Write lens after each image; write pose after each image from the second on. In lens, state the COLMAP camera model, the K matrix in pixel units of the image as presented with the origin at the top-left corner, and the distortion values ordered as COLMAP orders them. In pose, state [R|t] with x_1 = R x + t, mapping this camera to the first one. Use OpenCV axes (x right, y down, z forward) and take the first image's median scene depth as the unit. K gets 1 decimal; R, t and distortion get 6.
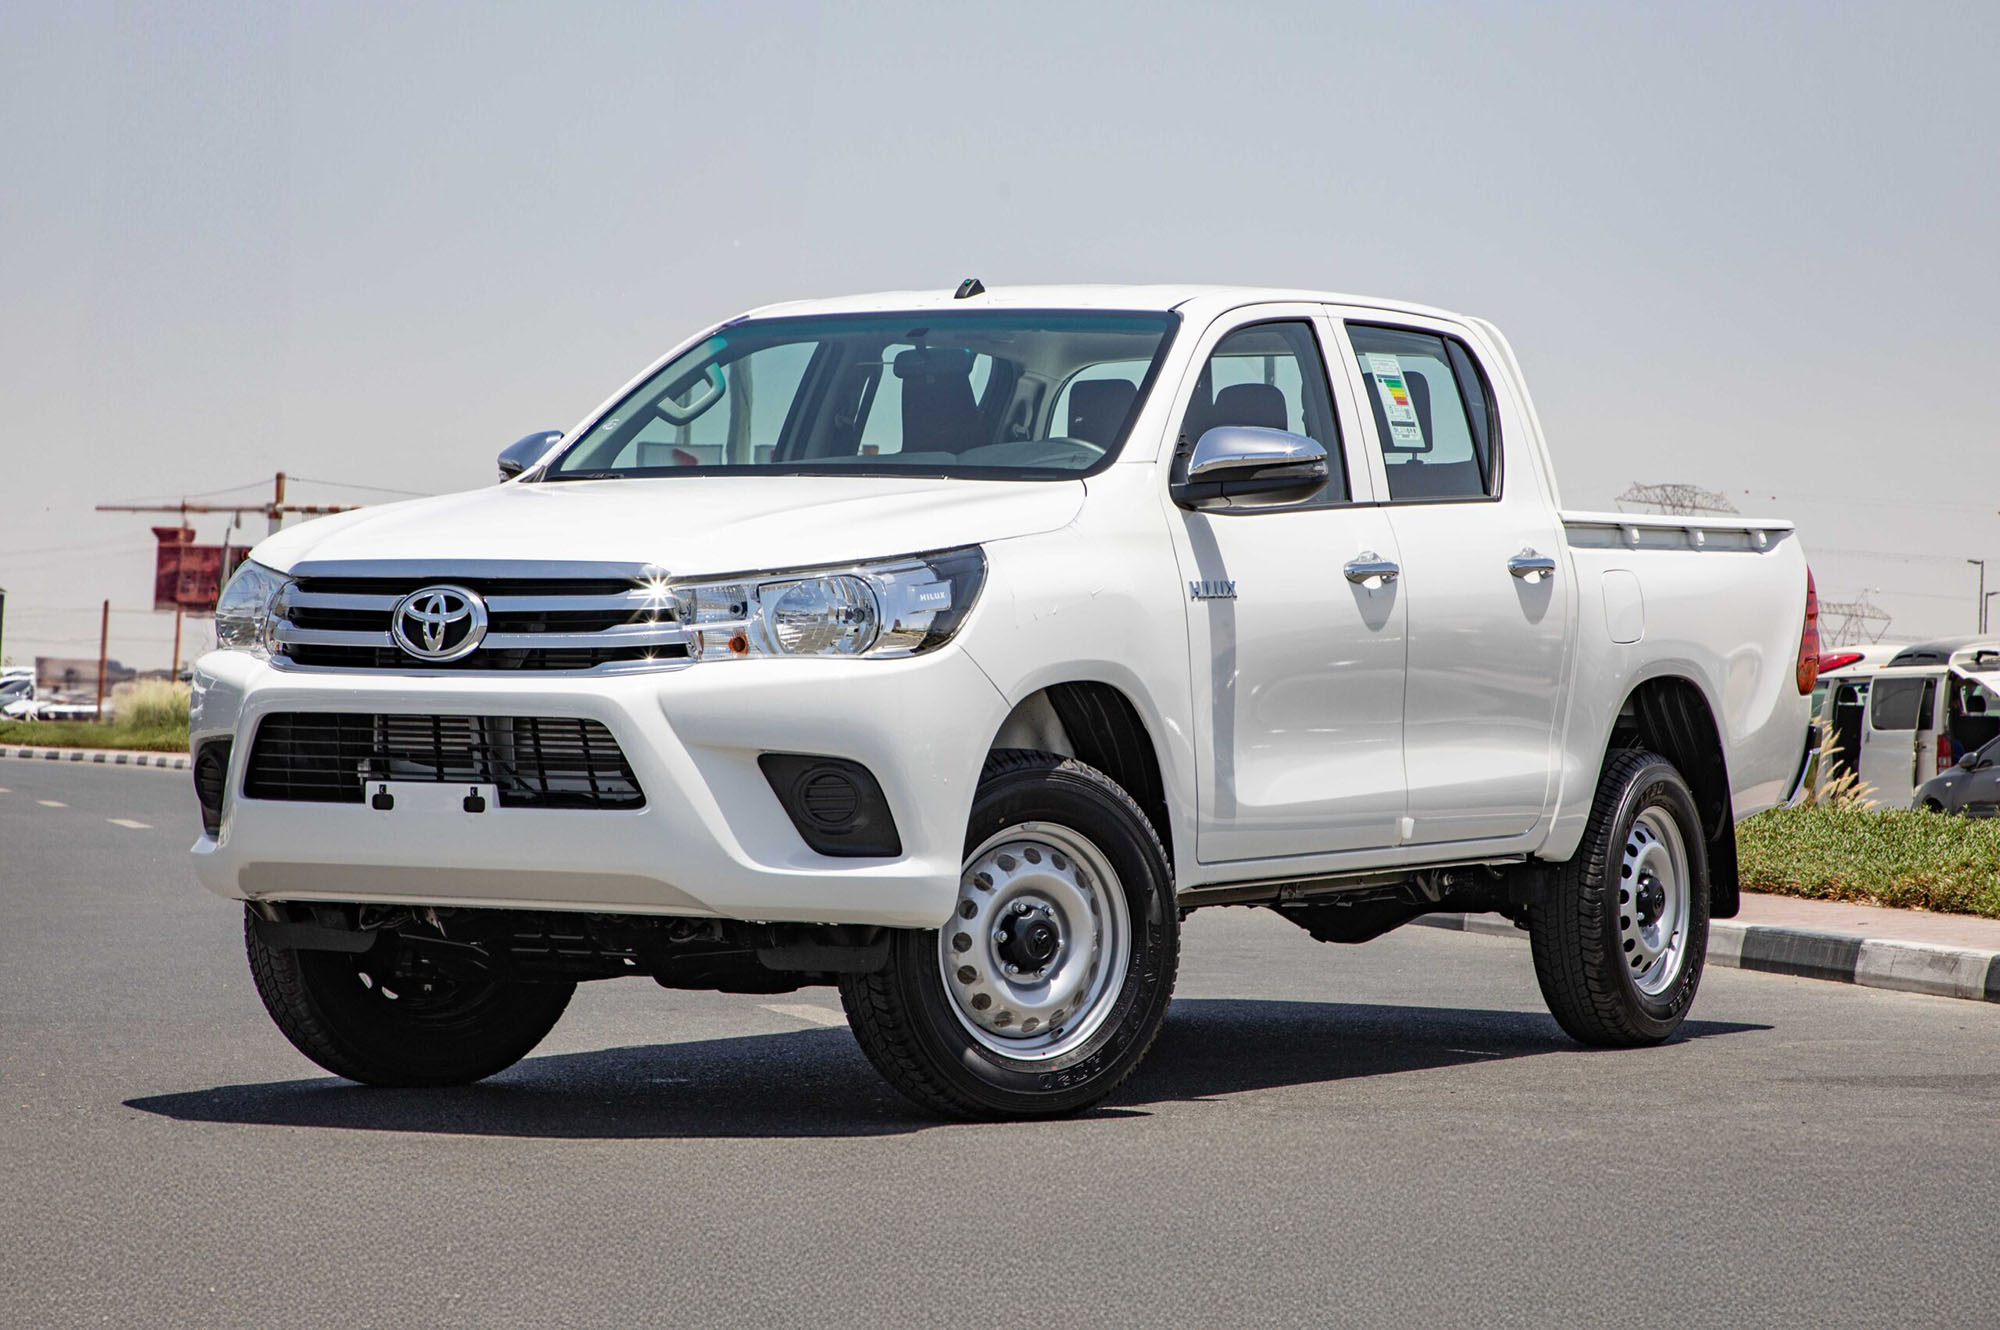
lens RADIAL K [[5223.9, 0, 1005.8], [0, 5223.9, 667.3], [0, 0, 1]] dist [0.049228, 0.000000]
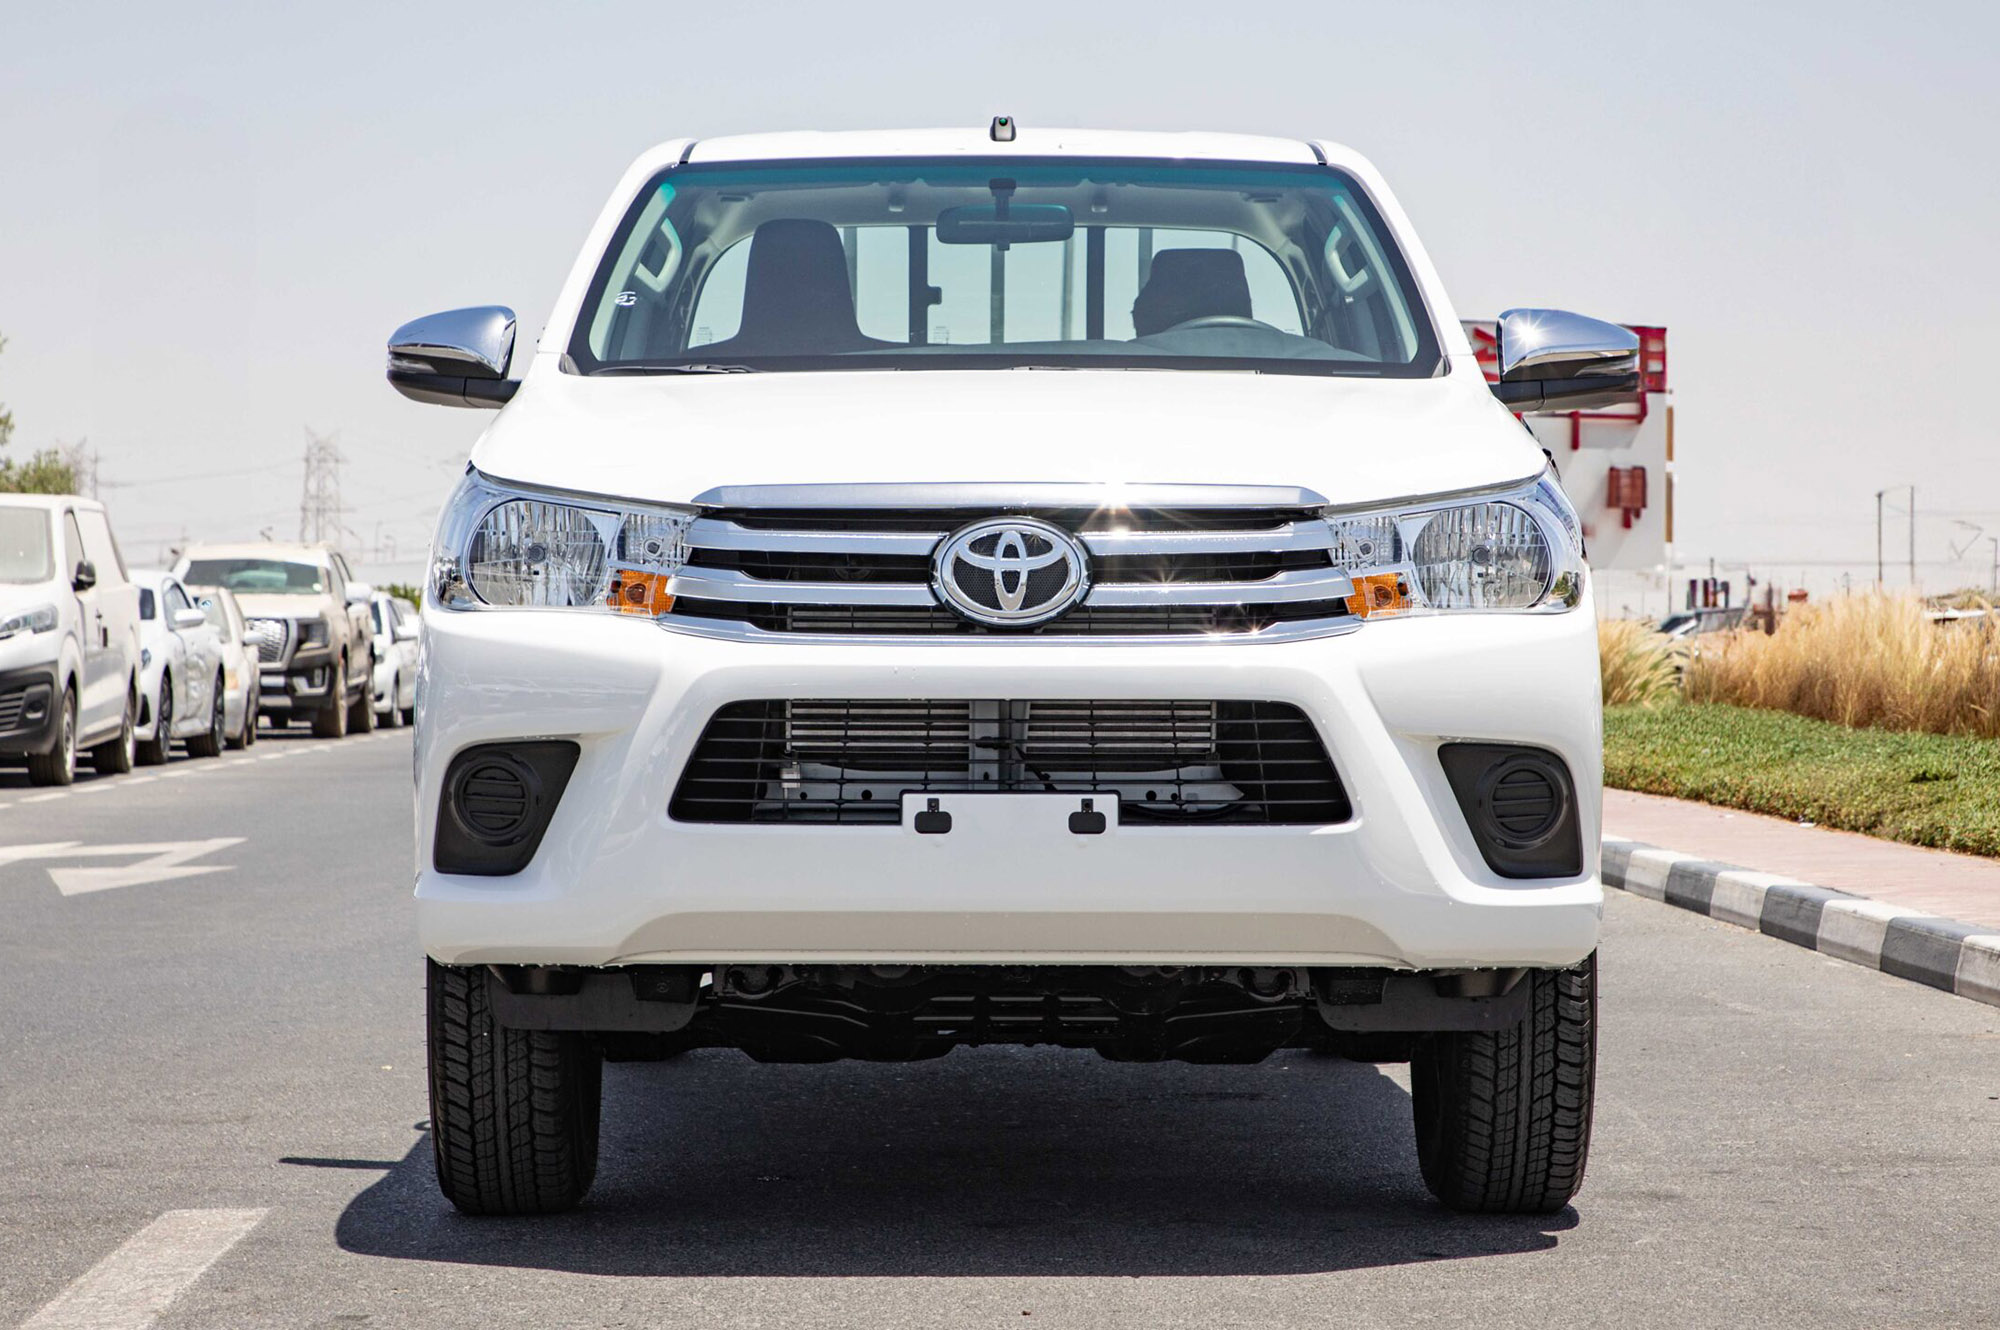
lens RADIAL K [[5854.2, 0, 999.4], [0, 5854.2, 662.6], [0, 0, 1]] dist [-0.651624, 0.000000]
pose [[0.900623, -0.016253, 0.434297, -0.458430], [0.011345, 0.999839, 0.013889, -0.007083], [-0.434453, -0.007582, 0.900663, 0.277684]]
